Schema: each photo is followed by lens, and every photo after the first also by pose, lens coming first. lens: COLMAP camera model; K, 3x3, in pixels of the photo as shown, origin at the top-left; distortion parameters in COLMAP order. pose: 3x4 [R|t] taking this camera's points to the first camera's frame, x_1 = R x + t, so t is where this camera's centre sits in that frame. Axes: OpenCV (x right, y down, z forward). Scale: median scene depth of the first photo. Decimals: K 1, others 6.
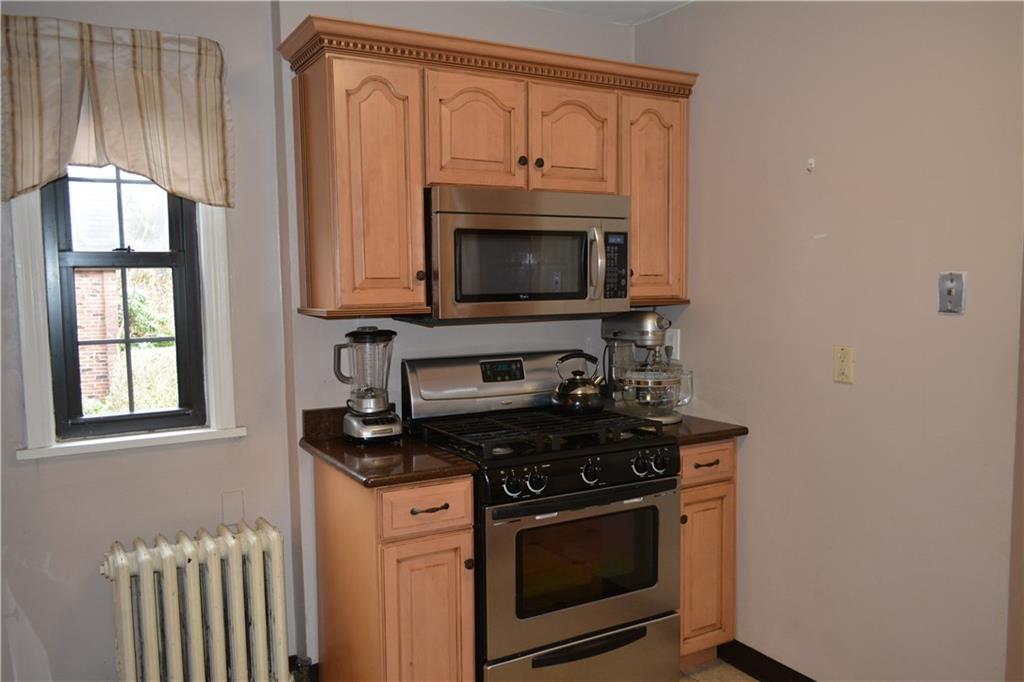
lens RADIAL K [[806.0, 0, 512.0], [0, 806.0, 341.0], [0, 0, 1]] dist [-0.025686, 0.003743]
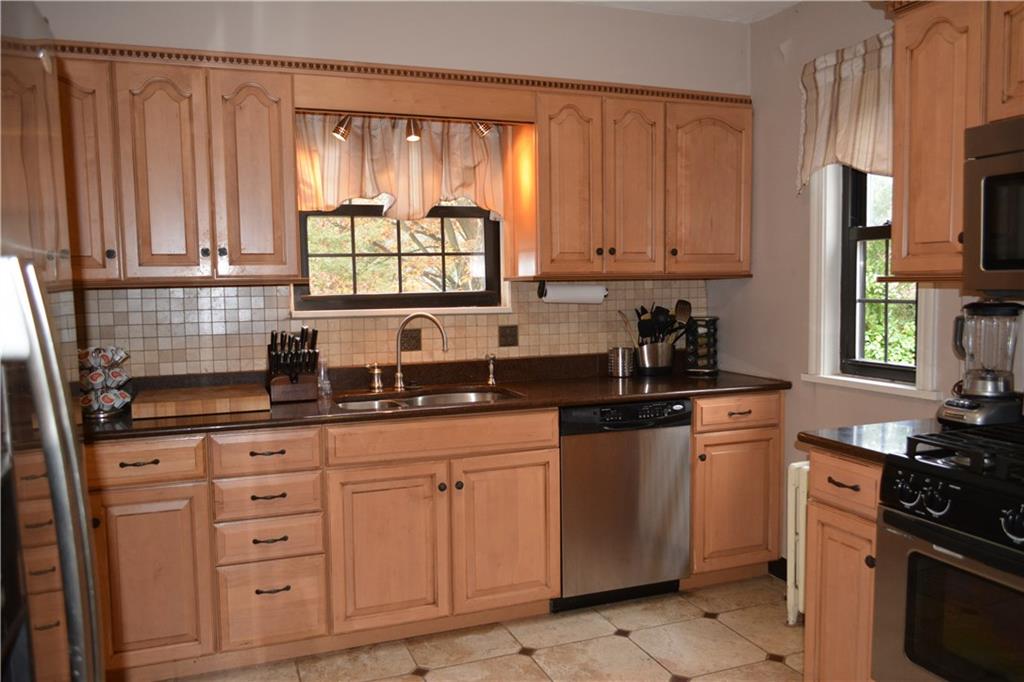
lens RADIAL K [[806.0, 0, 512.0], [0, 806.0, 341.0], [0, 0, 1]] dist [-0.025686, 0.003743]
pose [[-0.174560, 0.088626, -0.980650, 0.843045], [-0.042808, 0.994316, 0.097481, -0.036373], [0.983715, 0.058996, -0.169774, 0.717964]]
